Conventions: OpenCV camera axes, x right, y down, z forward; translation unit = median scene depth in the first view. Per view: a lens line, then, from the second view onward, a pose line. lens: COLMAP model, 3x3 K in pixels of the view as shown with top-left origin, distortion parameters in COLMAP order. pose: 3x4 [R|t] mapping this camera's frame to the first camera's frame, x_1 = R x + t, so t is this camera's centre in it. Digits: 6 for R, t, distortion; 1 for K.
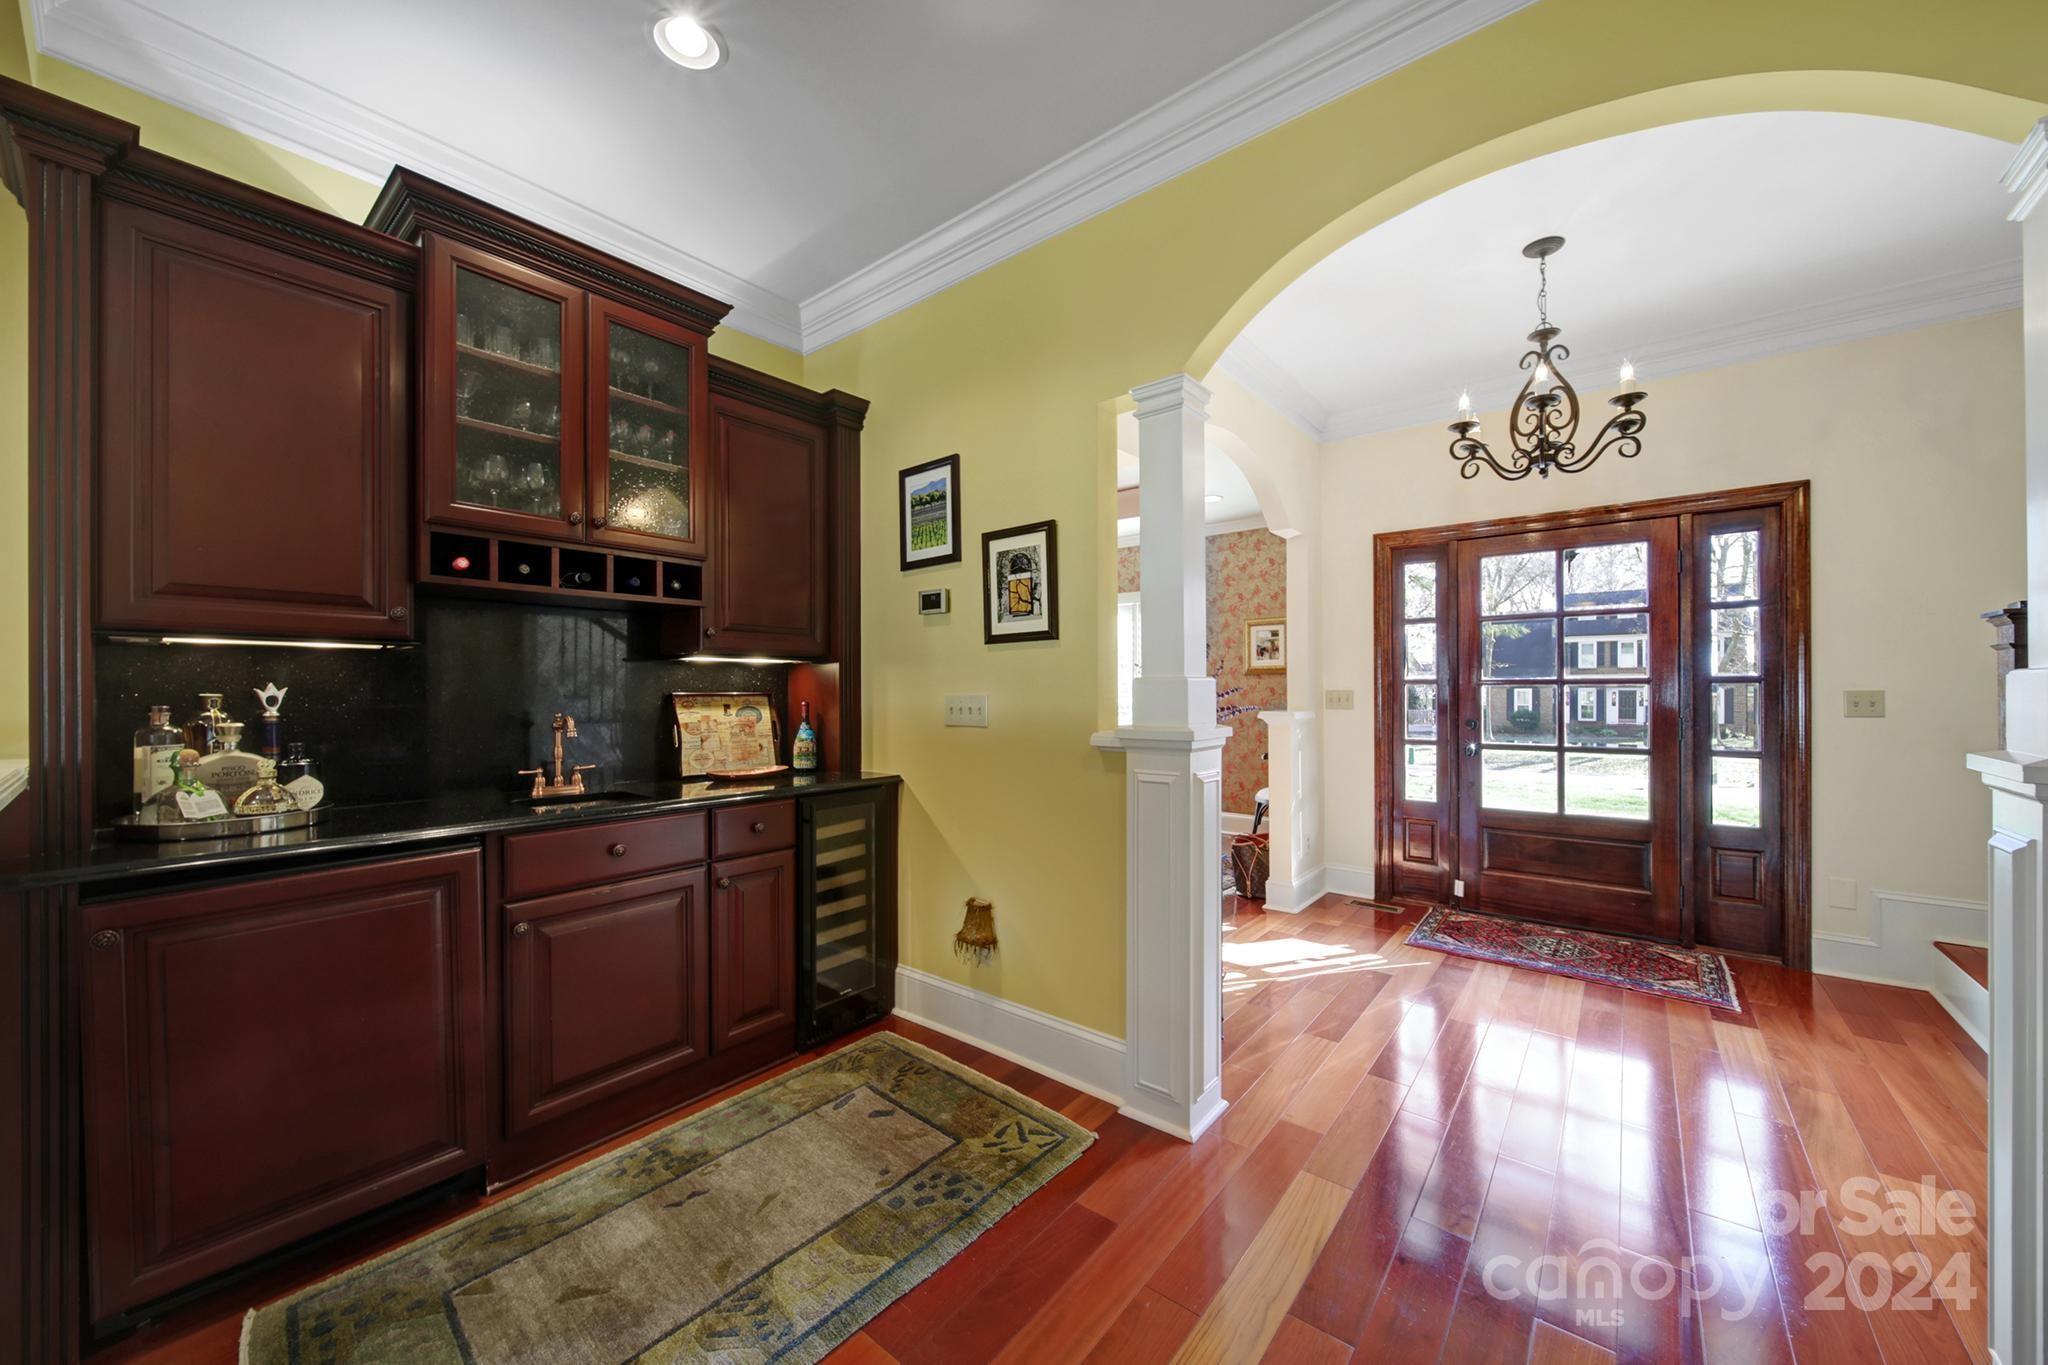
lens RADIAL K [[728.6, 0, 1030.6], [0, 728.6, 688.6], [0, 0, 1]] dist [0.000991, -0.000623]
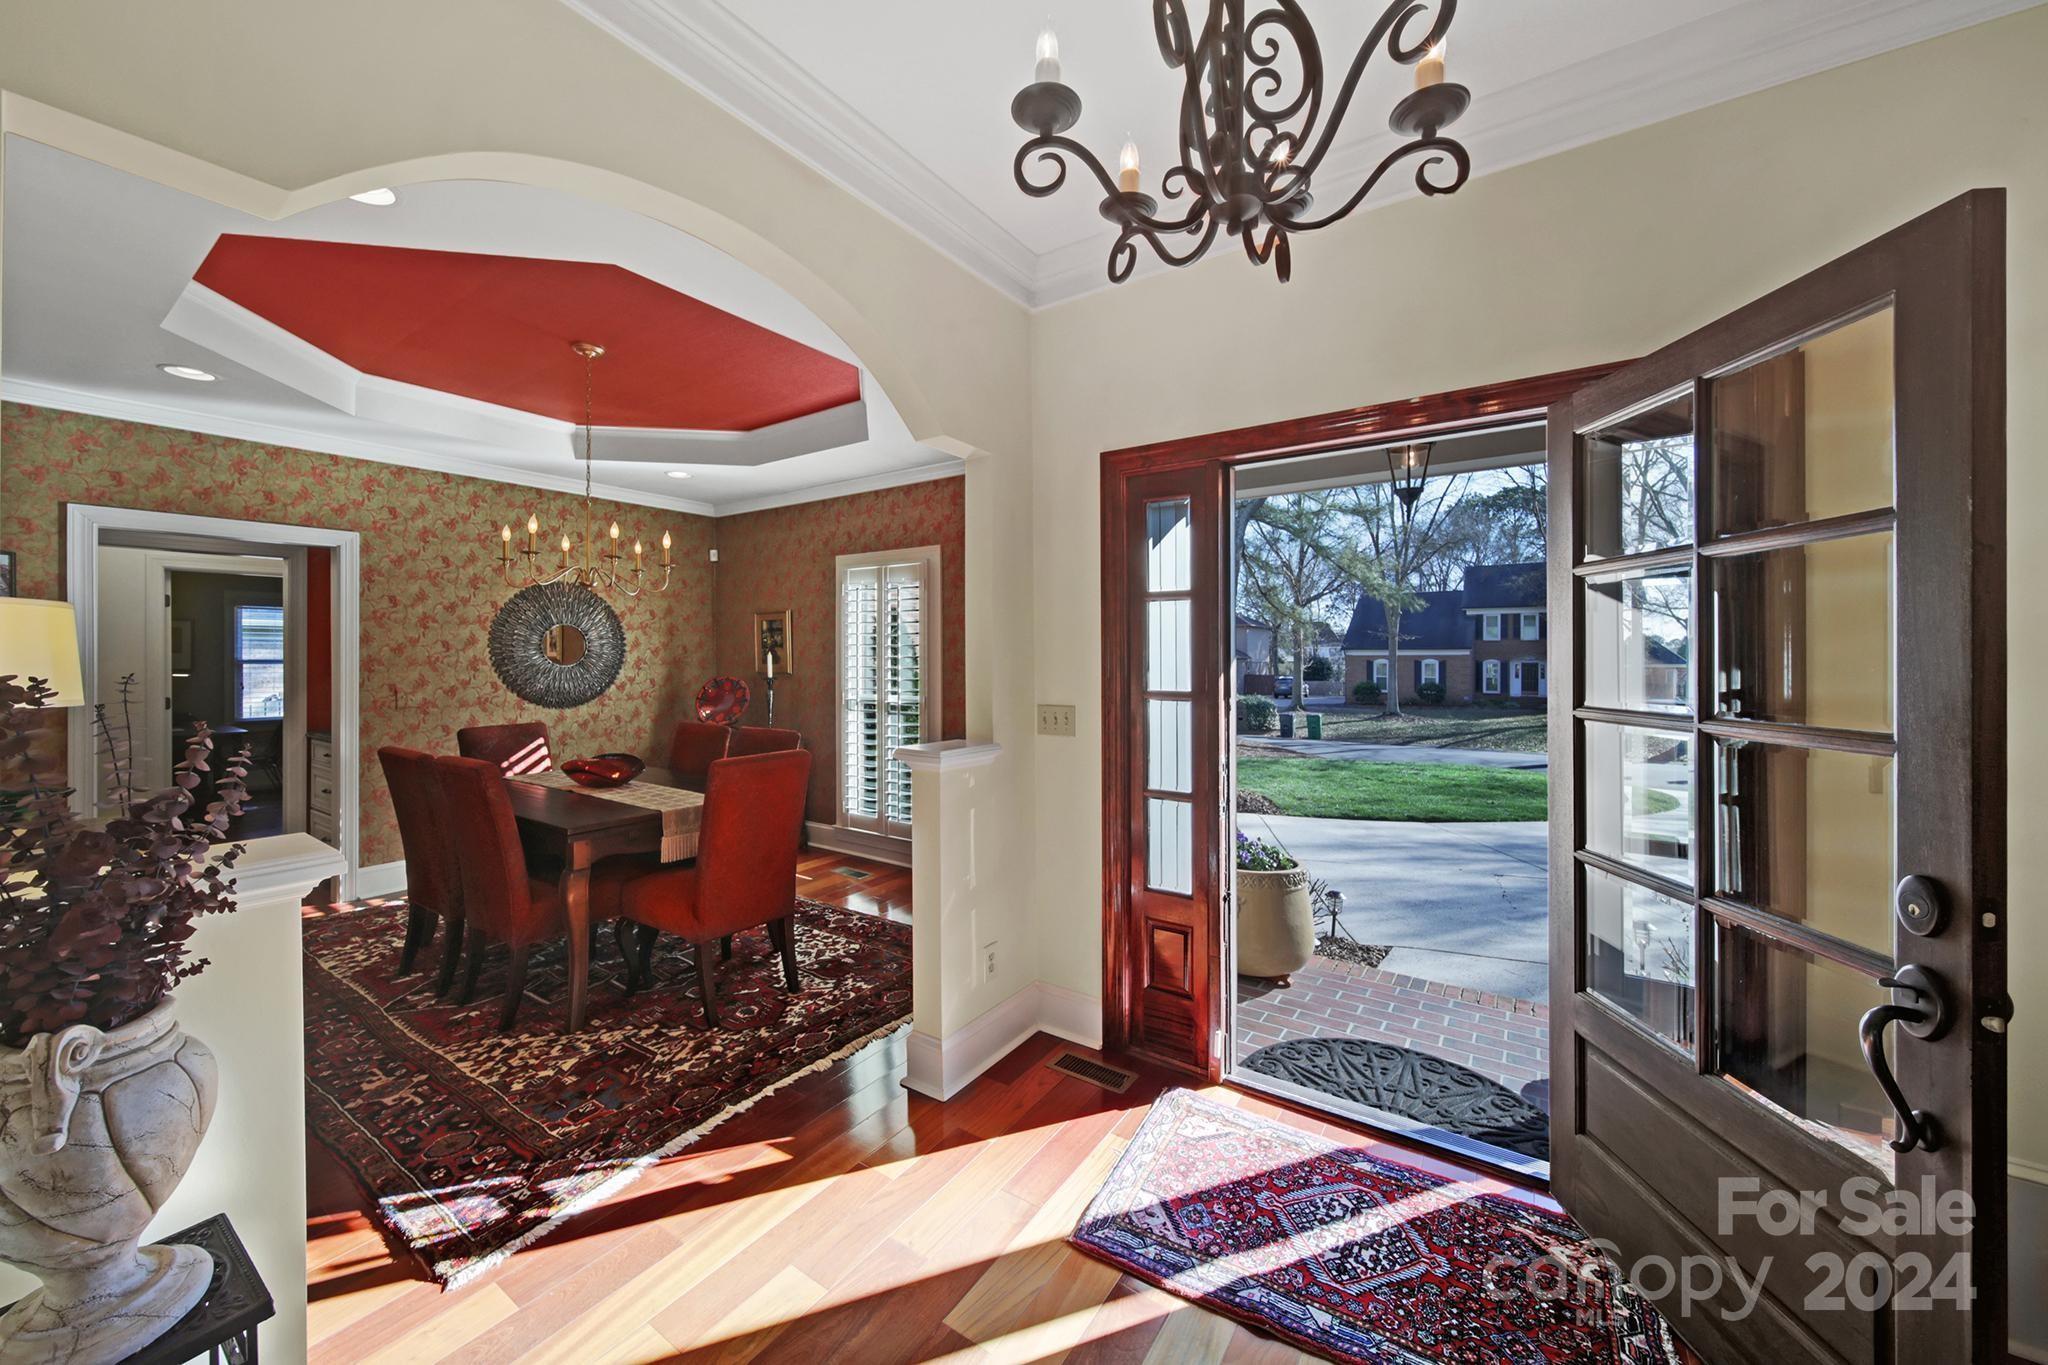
lens RADIAL K [[728.6, 0, 1018.1], [0, 728.6, 647.4], [0, 0, 1]] dist [0.000991, -0.000623]
pose [[0.997446, 0.005932, 0.071178, 0.114189], [-0.005261, 0.999940, -0.009604, -0.013437], [-0.071231, 0.009205, 0.997417, 0.126083]]
